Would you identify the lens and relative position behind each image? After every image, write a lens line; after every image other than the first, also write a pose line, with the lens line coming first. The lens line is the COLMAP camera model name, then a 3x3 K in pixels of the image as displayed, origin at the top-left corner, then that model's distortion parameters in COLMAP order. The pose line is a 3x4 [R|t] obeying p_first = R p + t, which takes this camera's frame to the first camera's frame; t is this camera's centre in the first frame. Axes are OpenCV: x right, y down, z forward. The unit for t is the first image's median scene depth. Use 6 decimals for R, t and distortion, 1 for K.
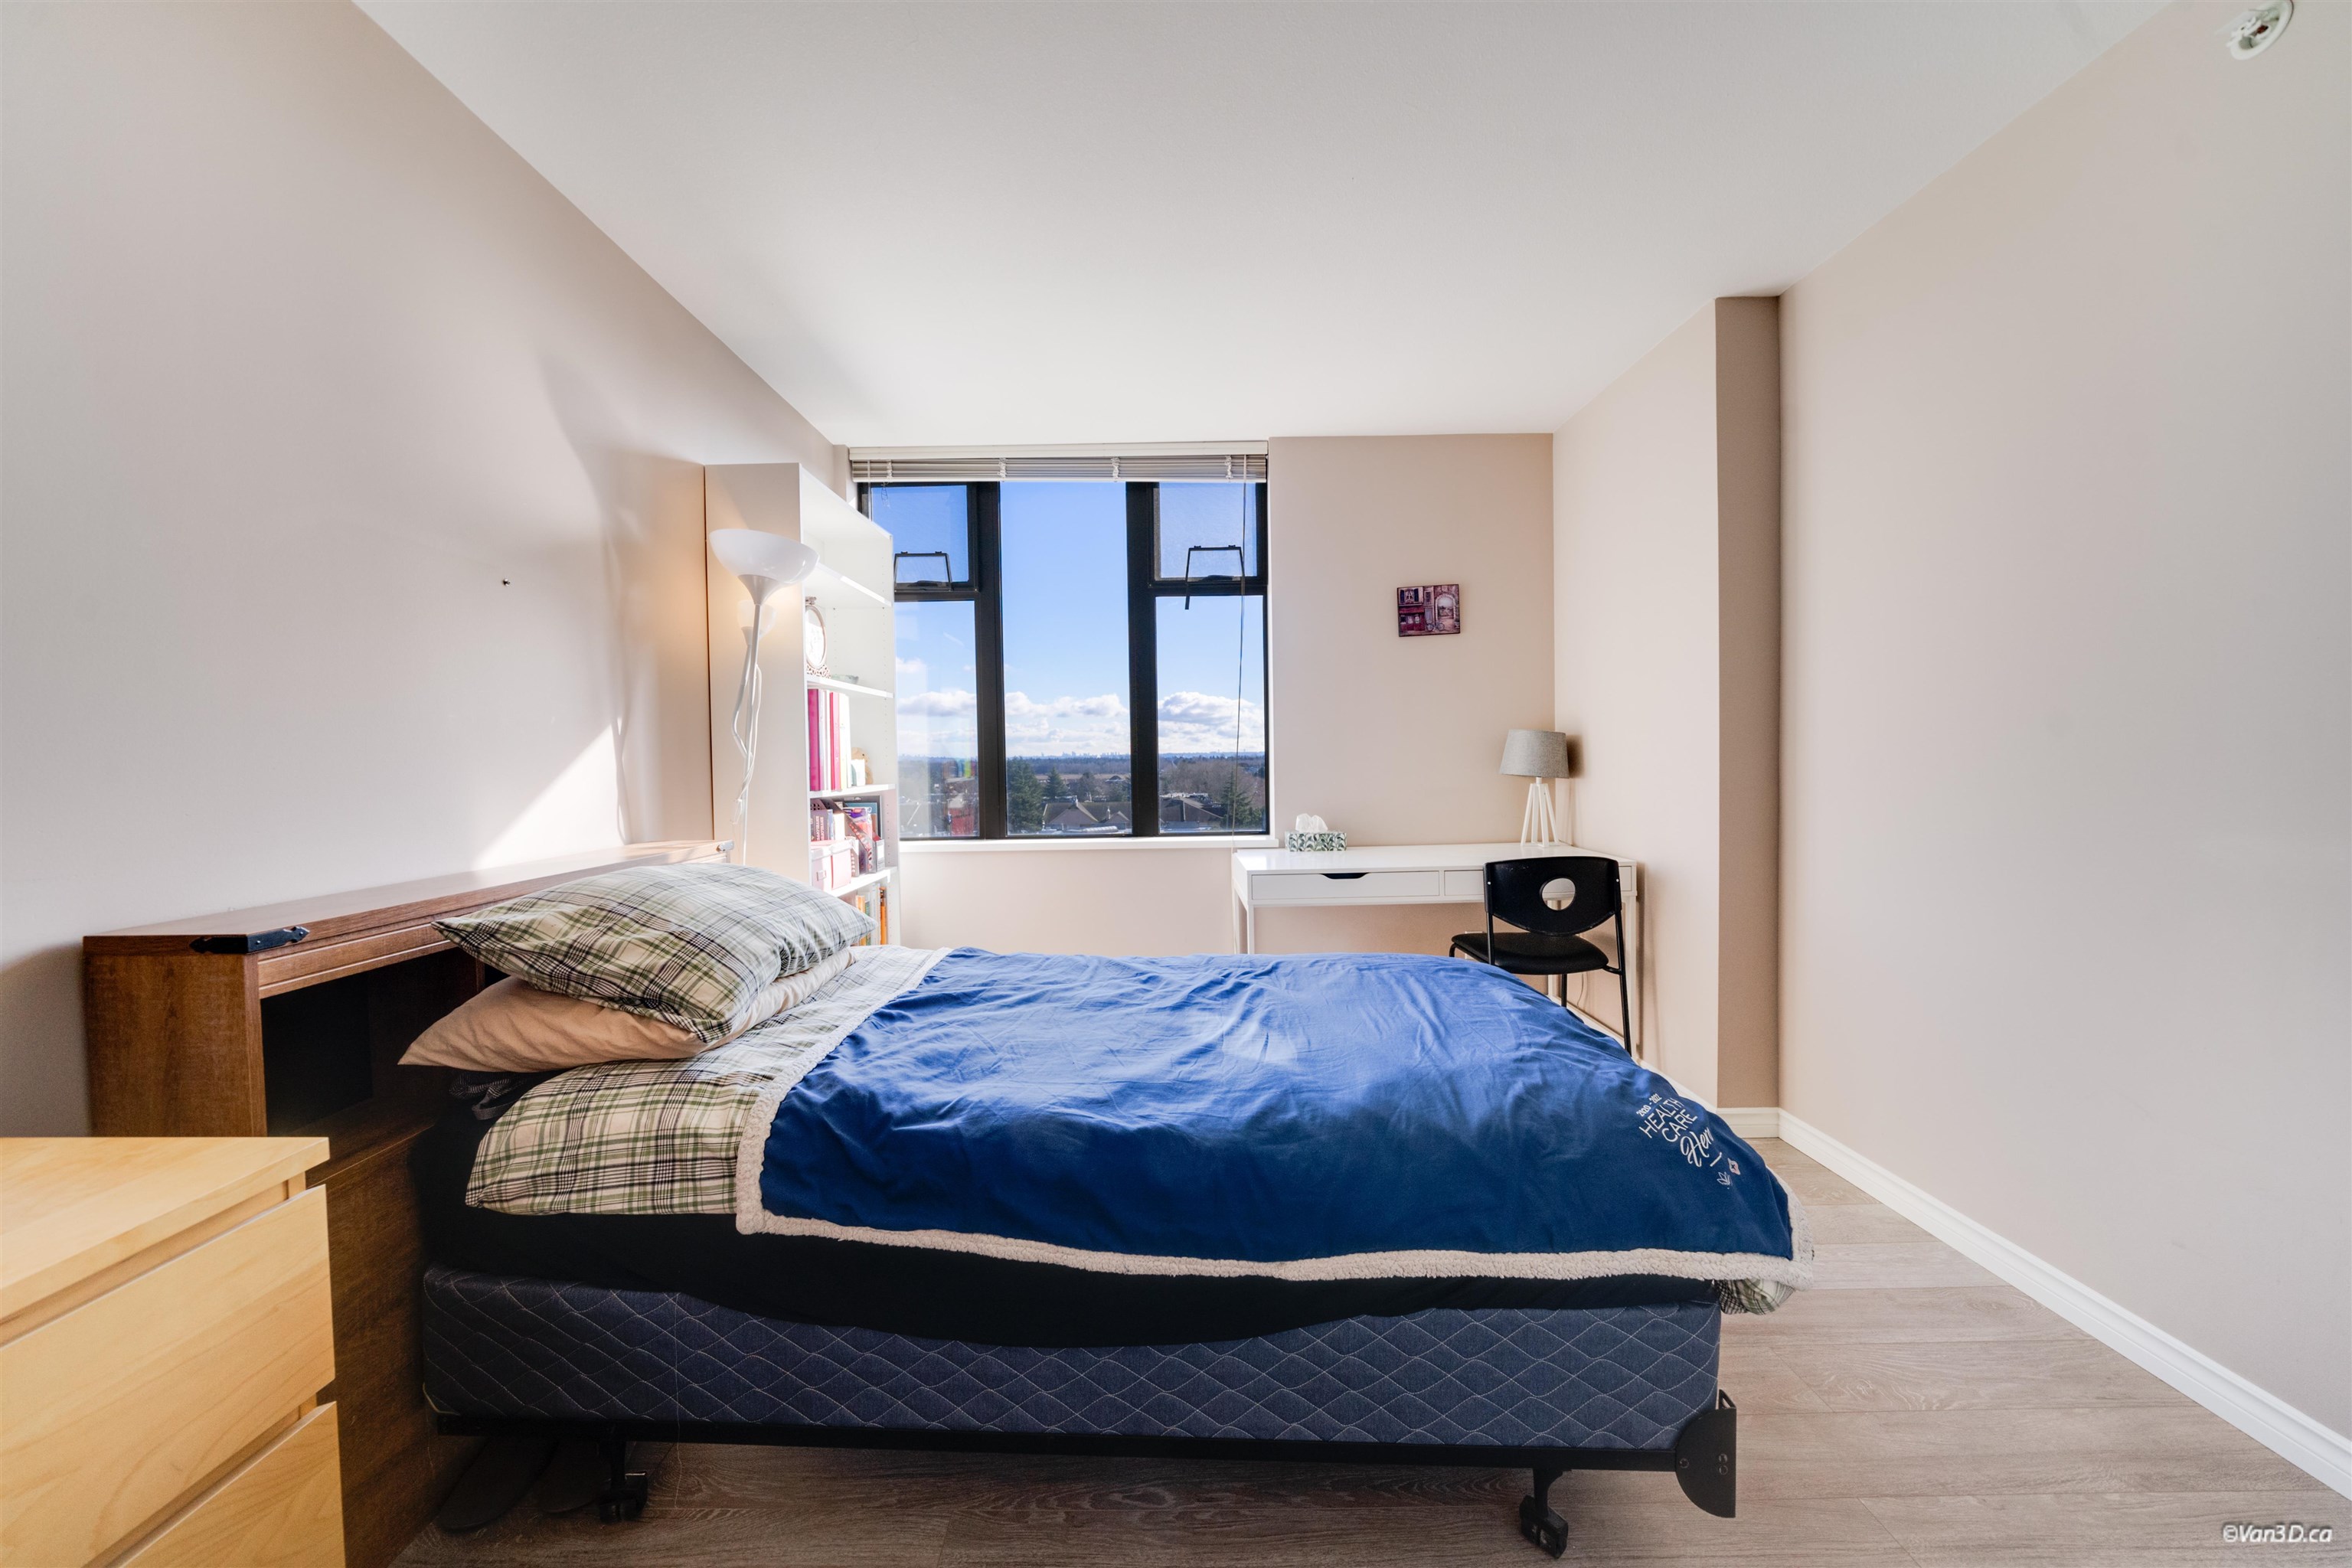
lens RADIAL K [[816.5, 0, 1179.1], [0, 816.5, 774.6], [0, 0, 1]] dist [-0.004057, 0.000020]
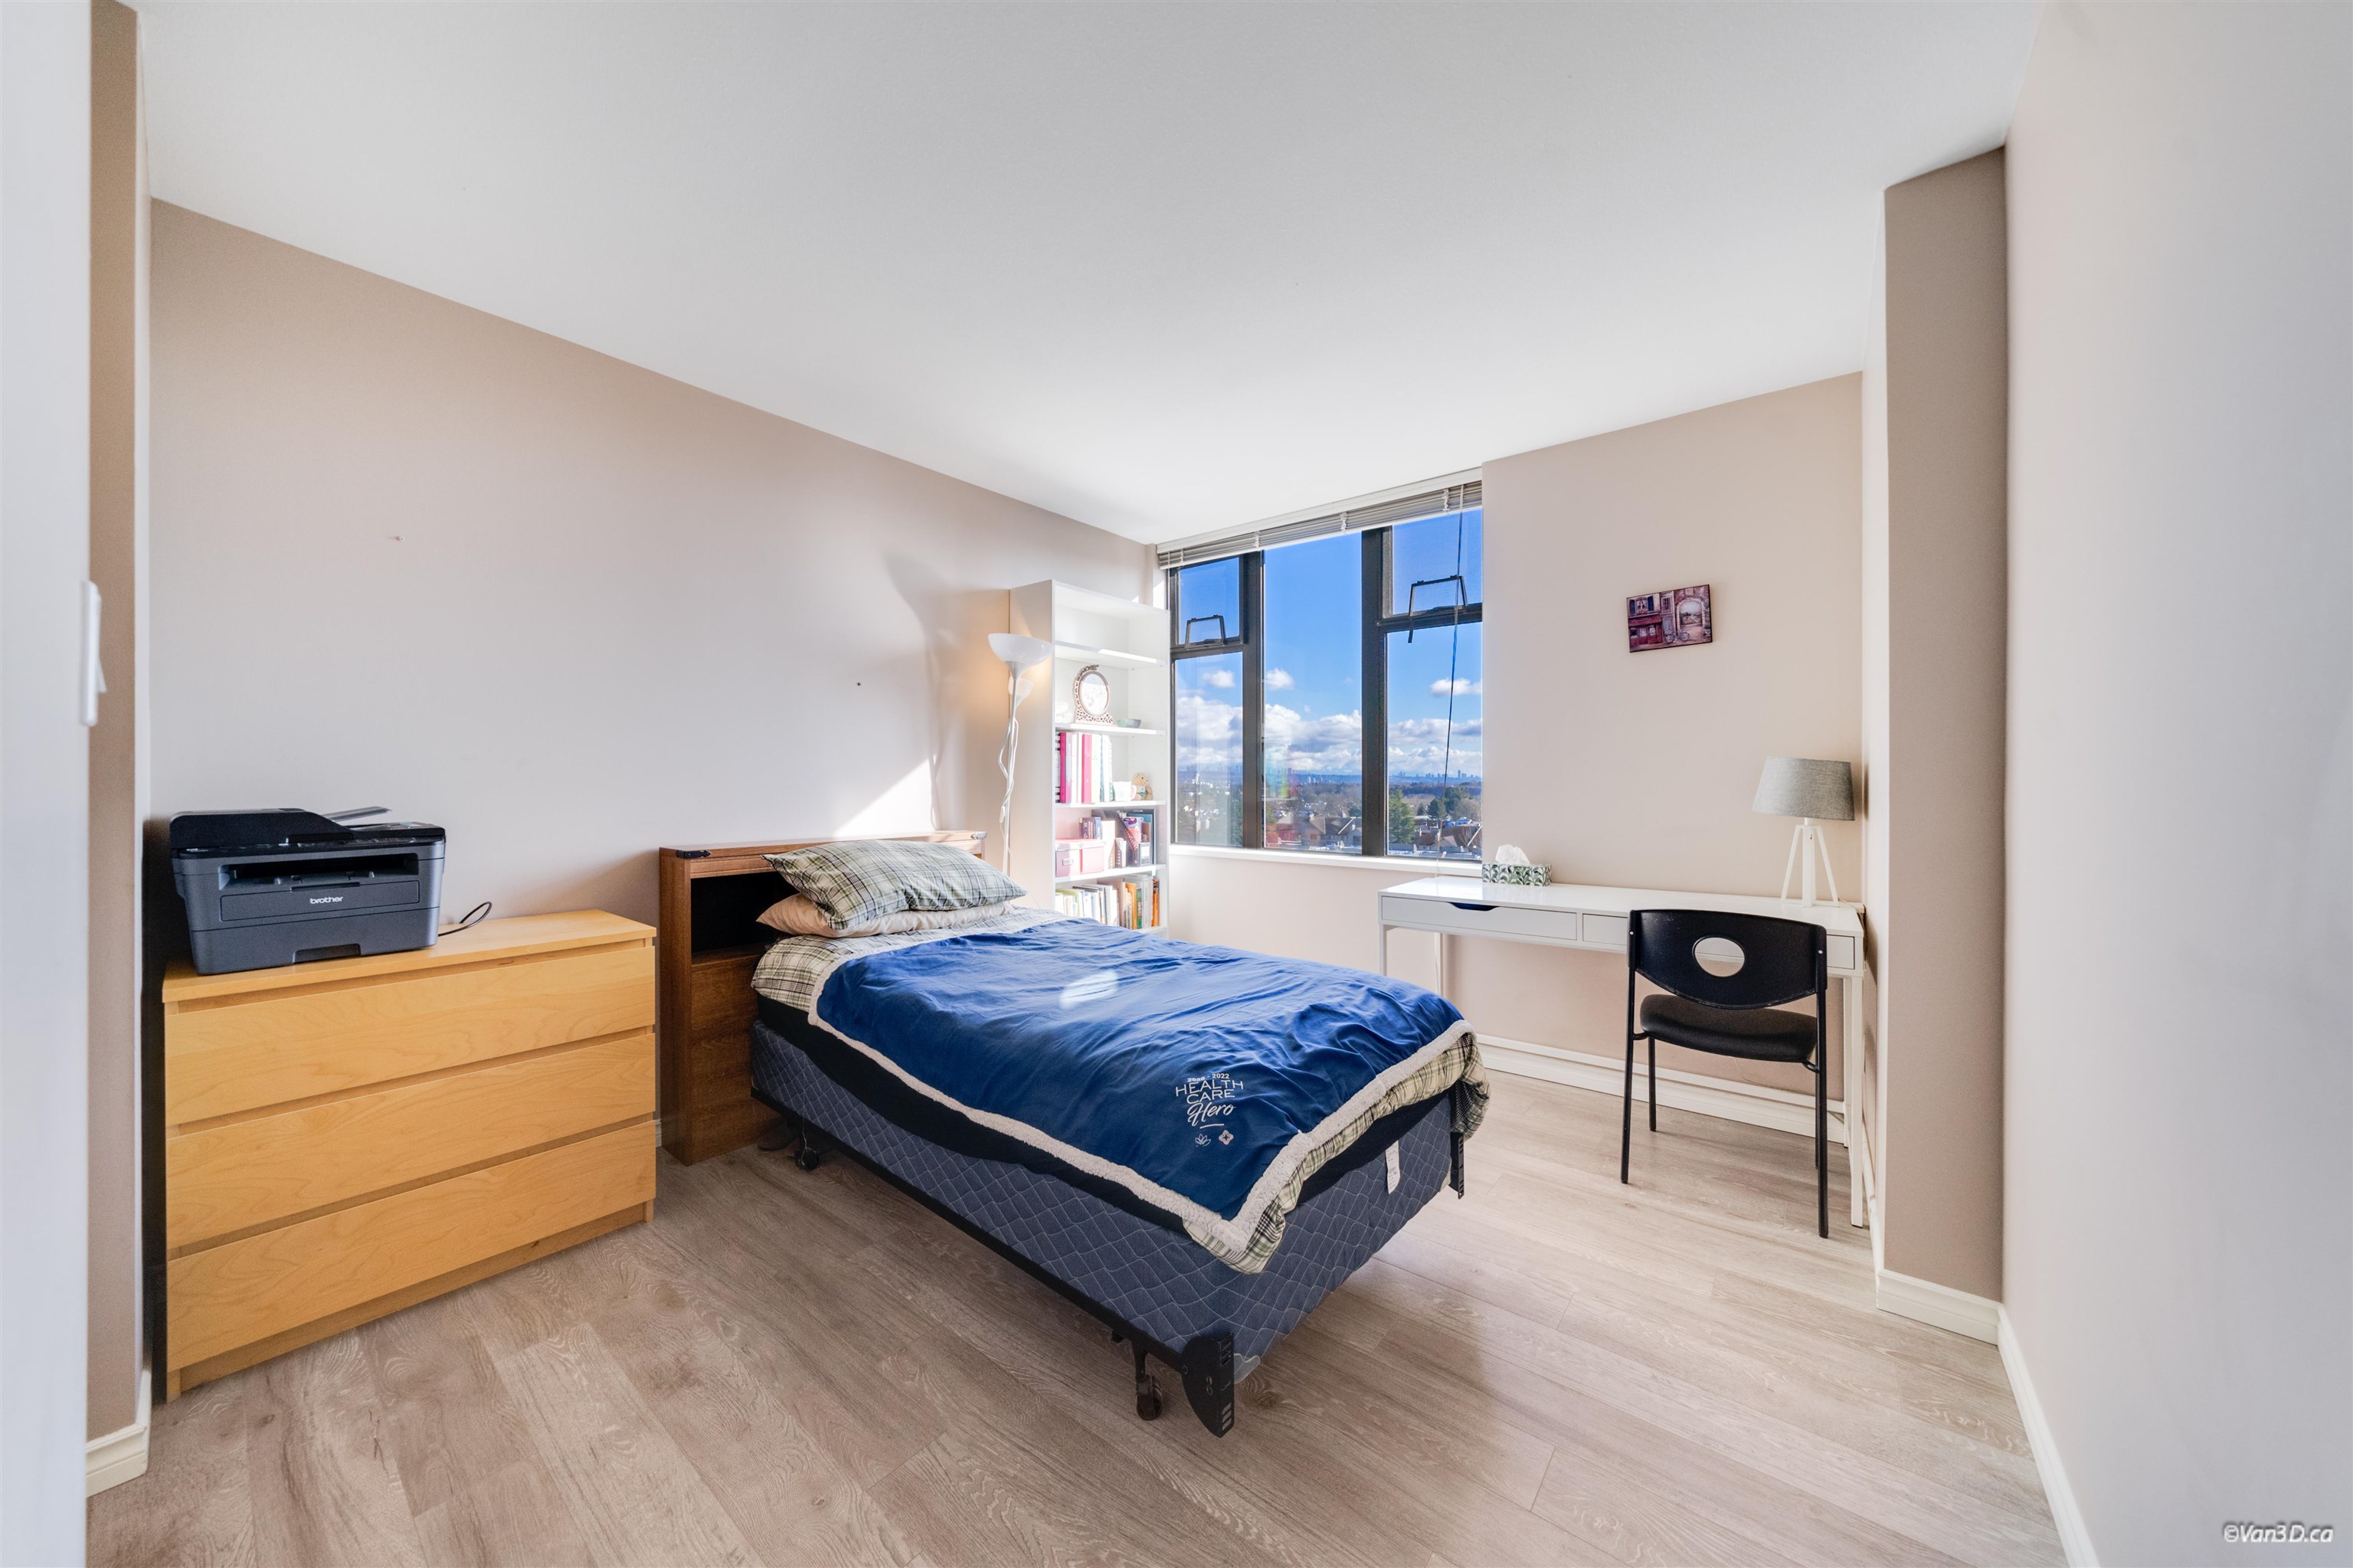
lens RADIAL K [[806.8, 0, 1176.5], [0, 806.8, 784.0], [0, 0, 1]] dist [0.008695, -0.000022]
pose [[0.780244, 0.018258, -0.625208, 0.531753], [-0.026194, 0.999651, -0.003496, -0.011852], [0.624926, 0.019104, 0.780450, 0.008046]]
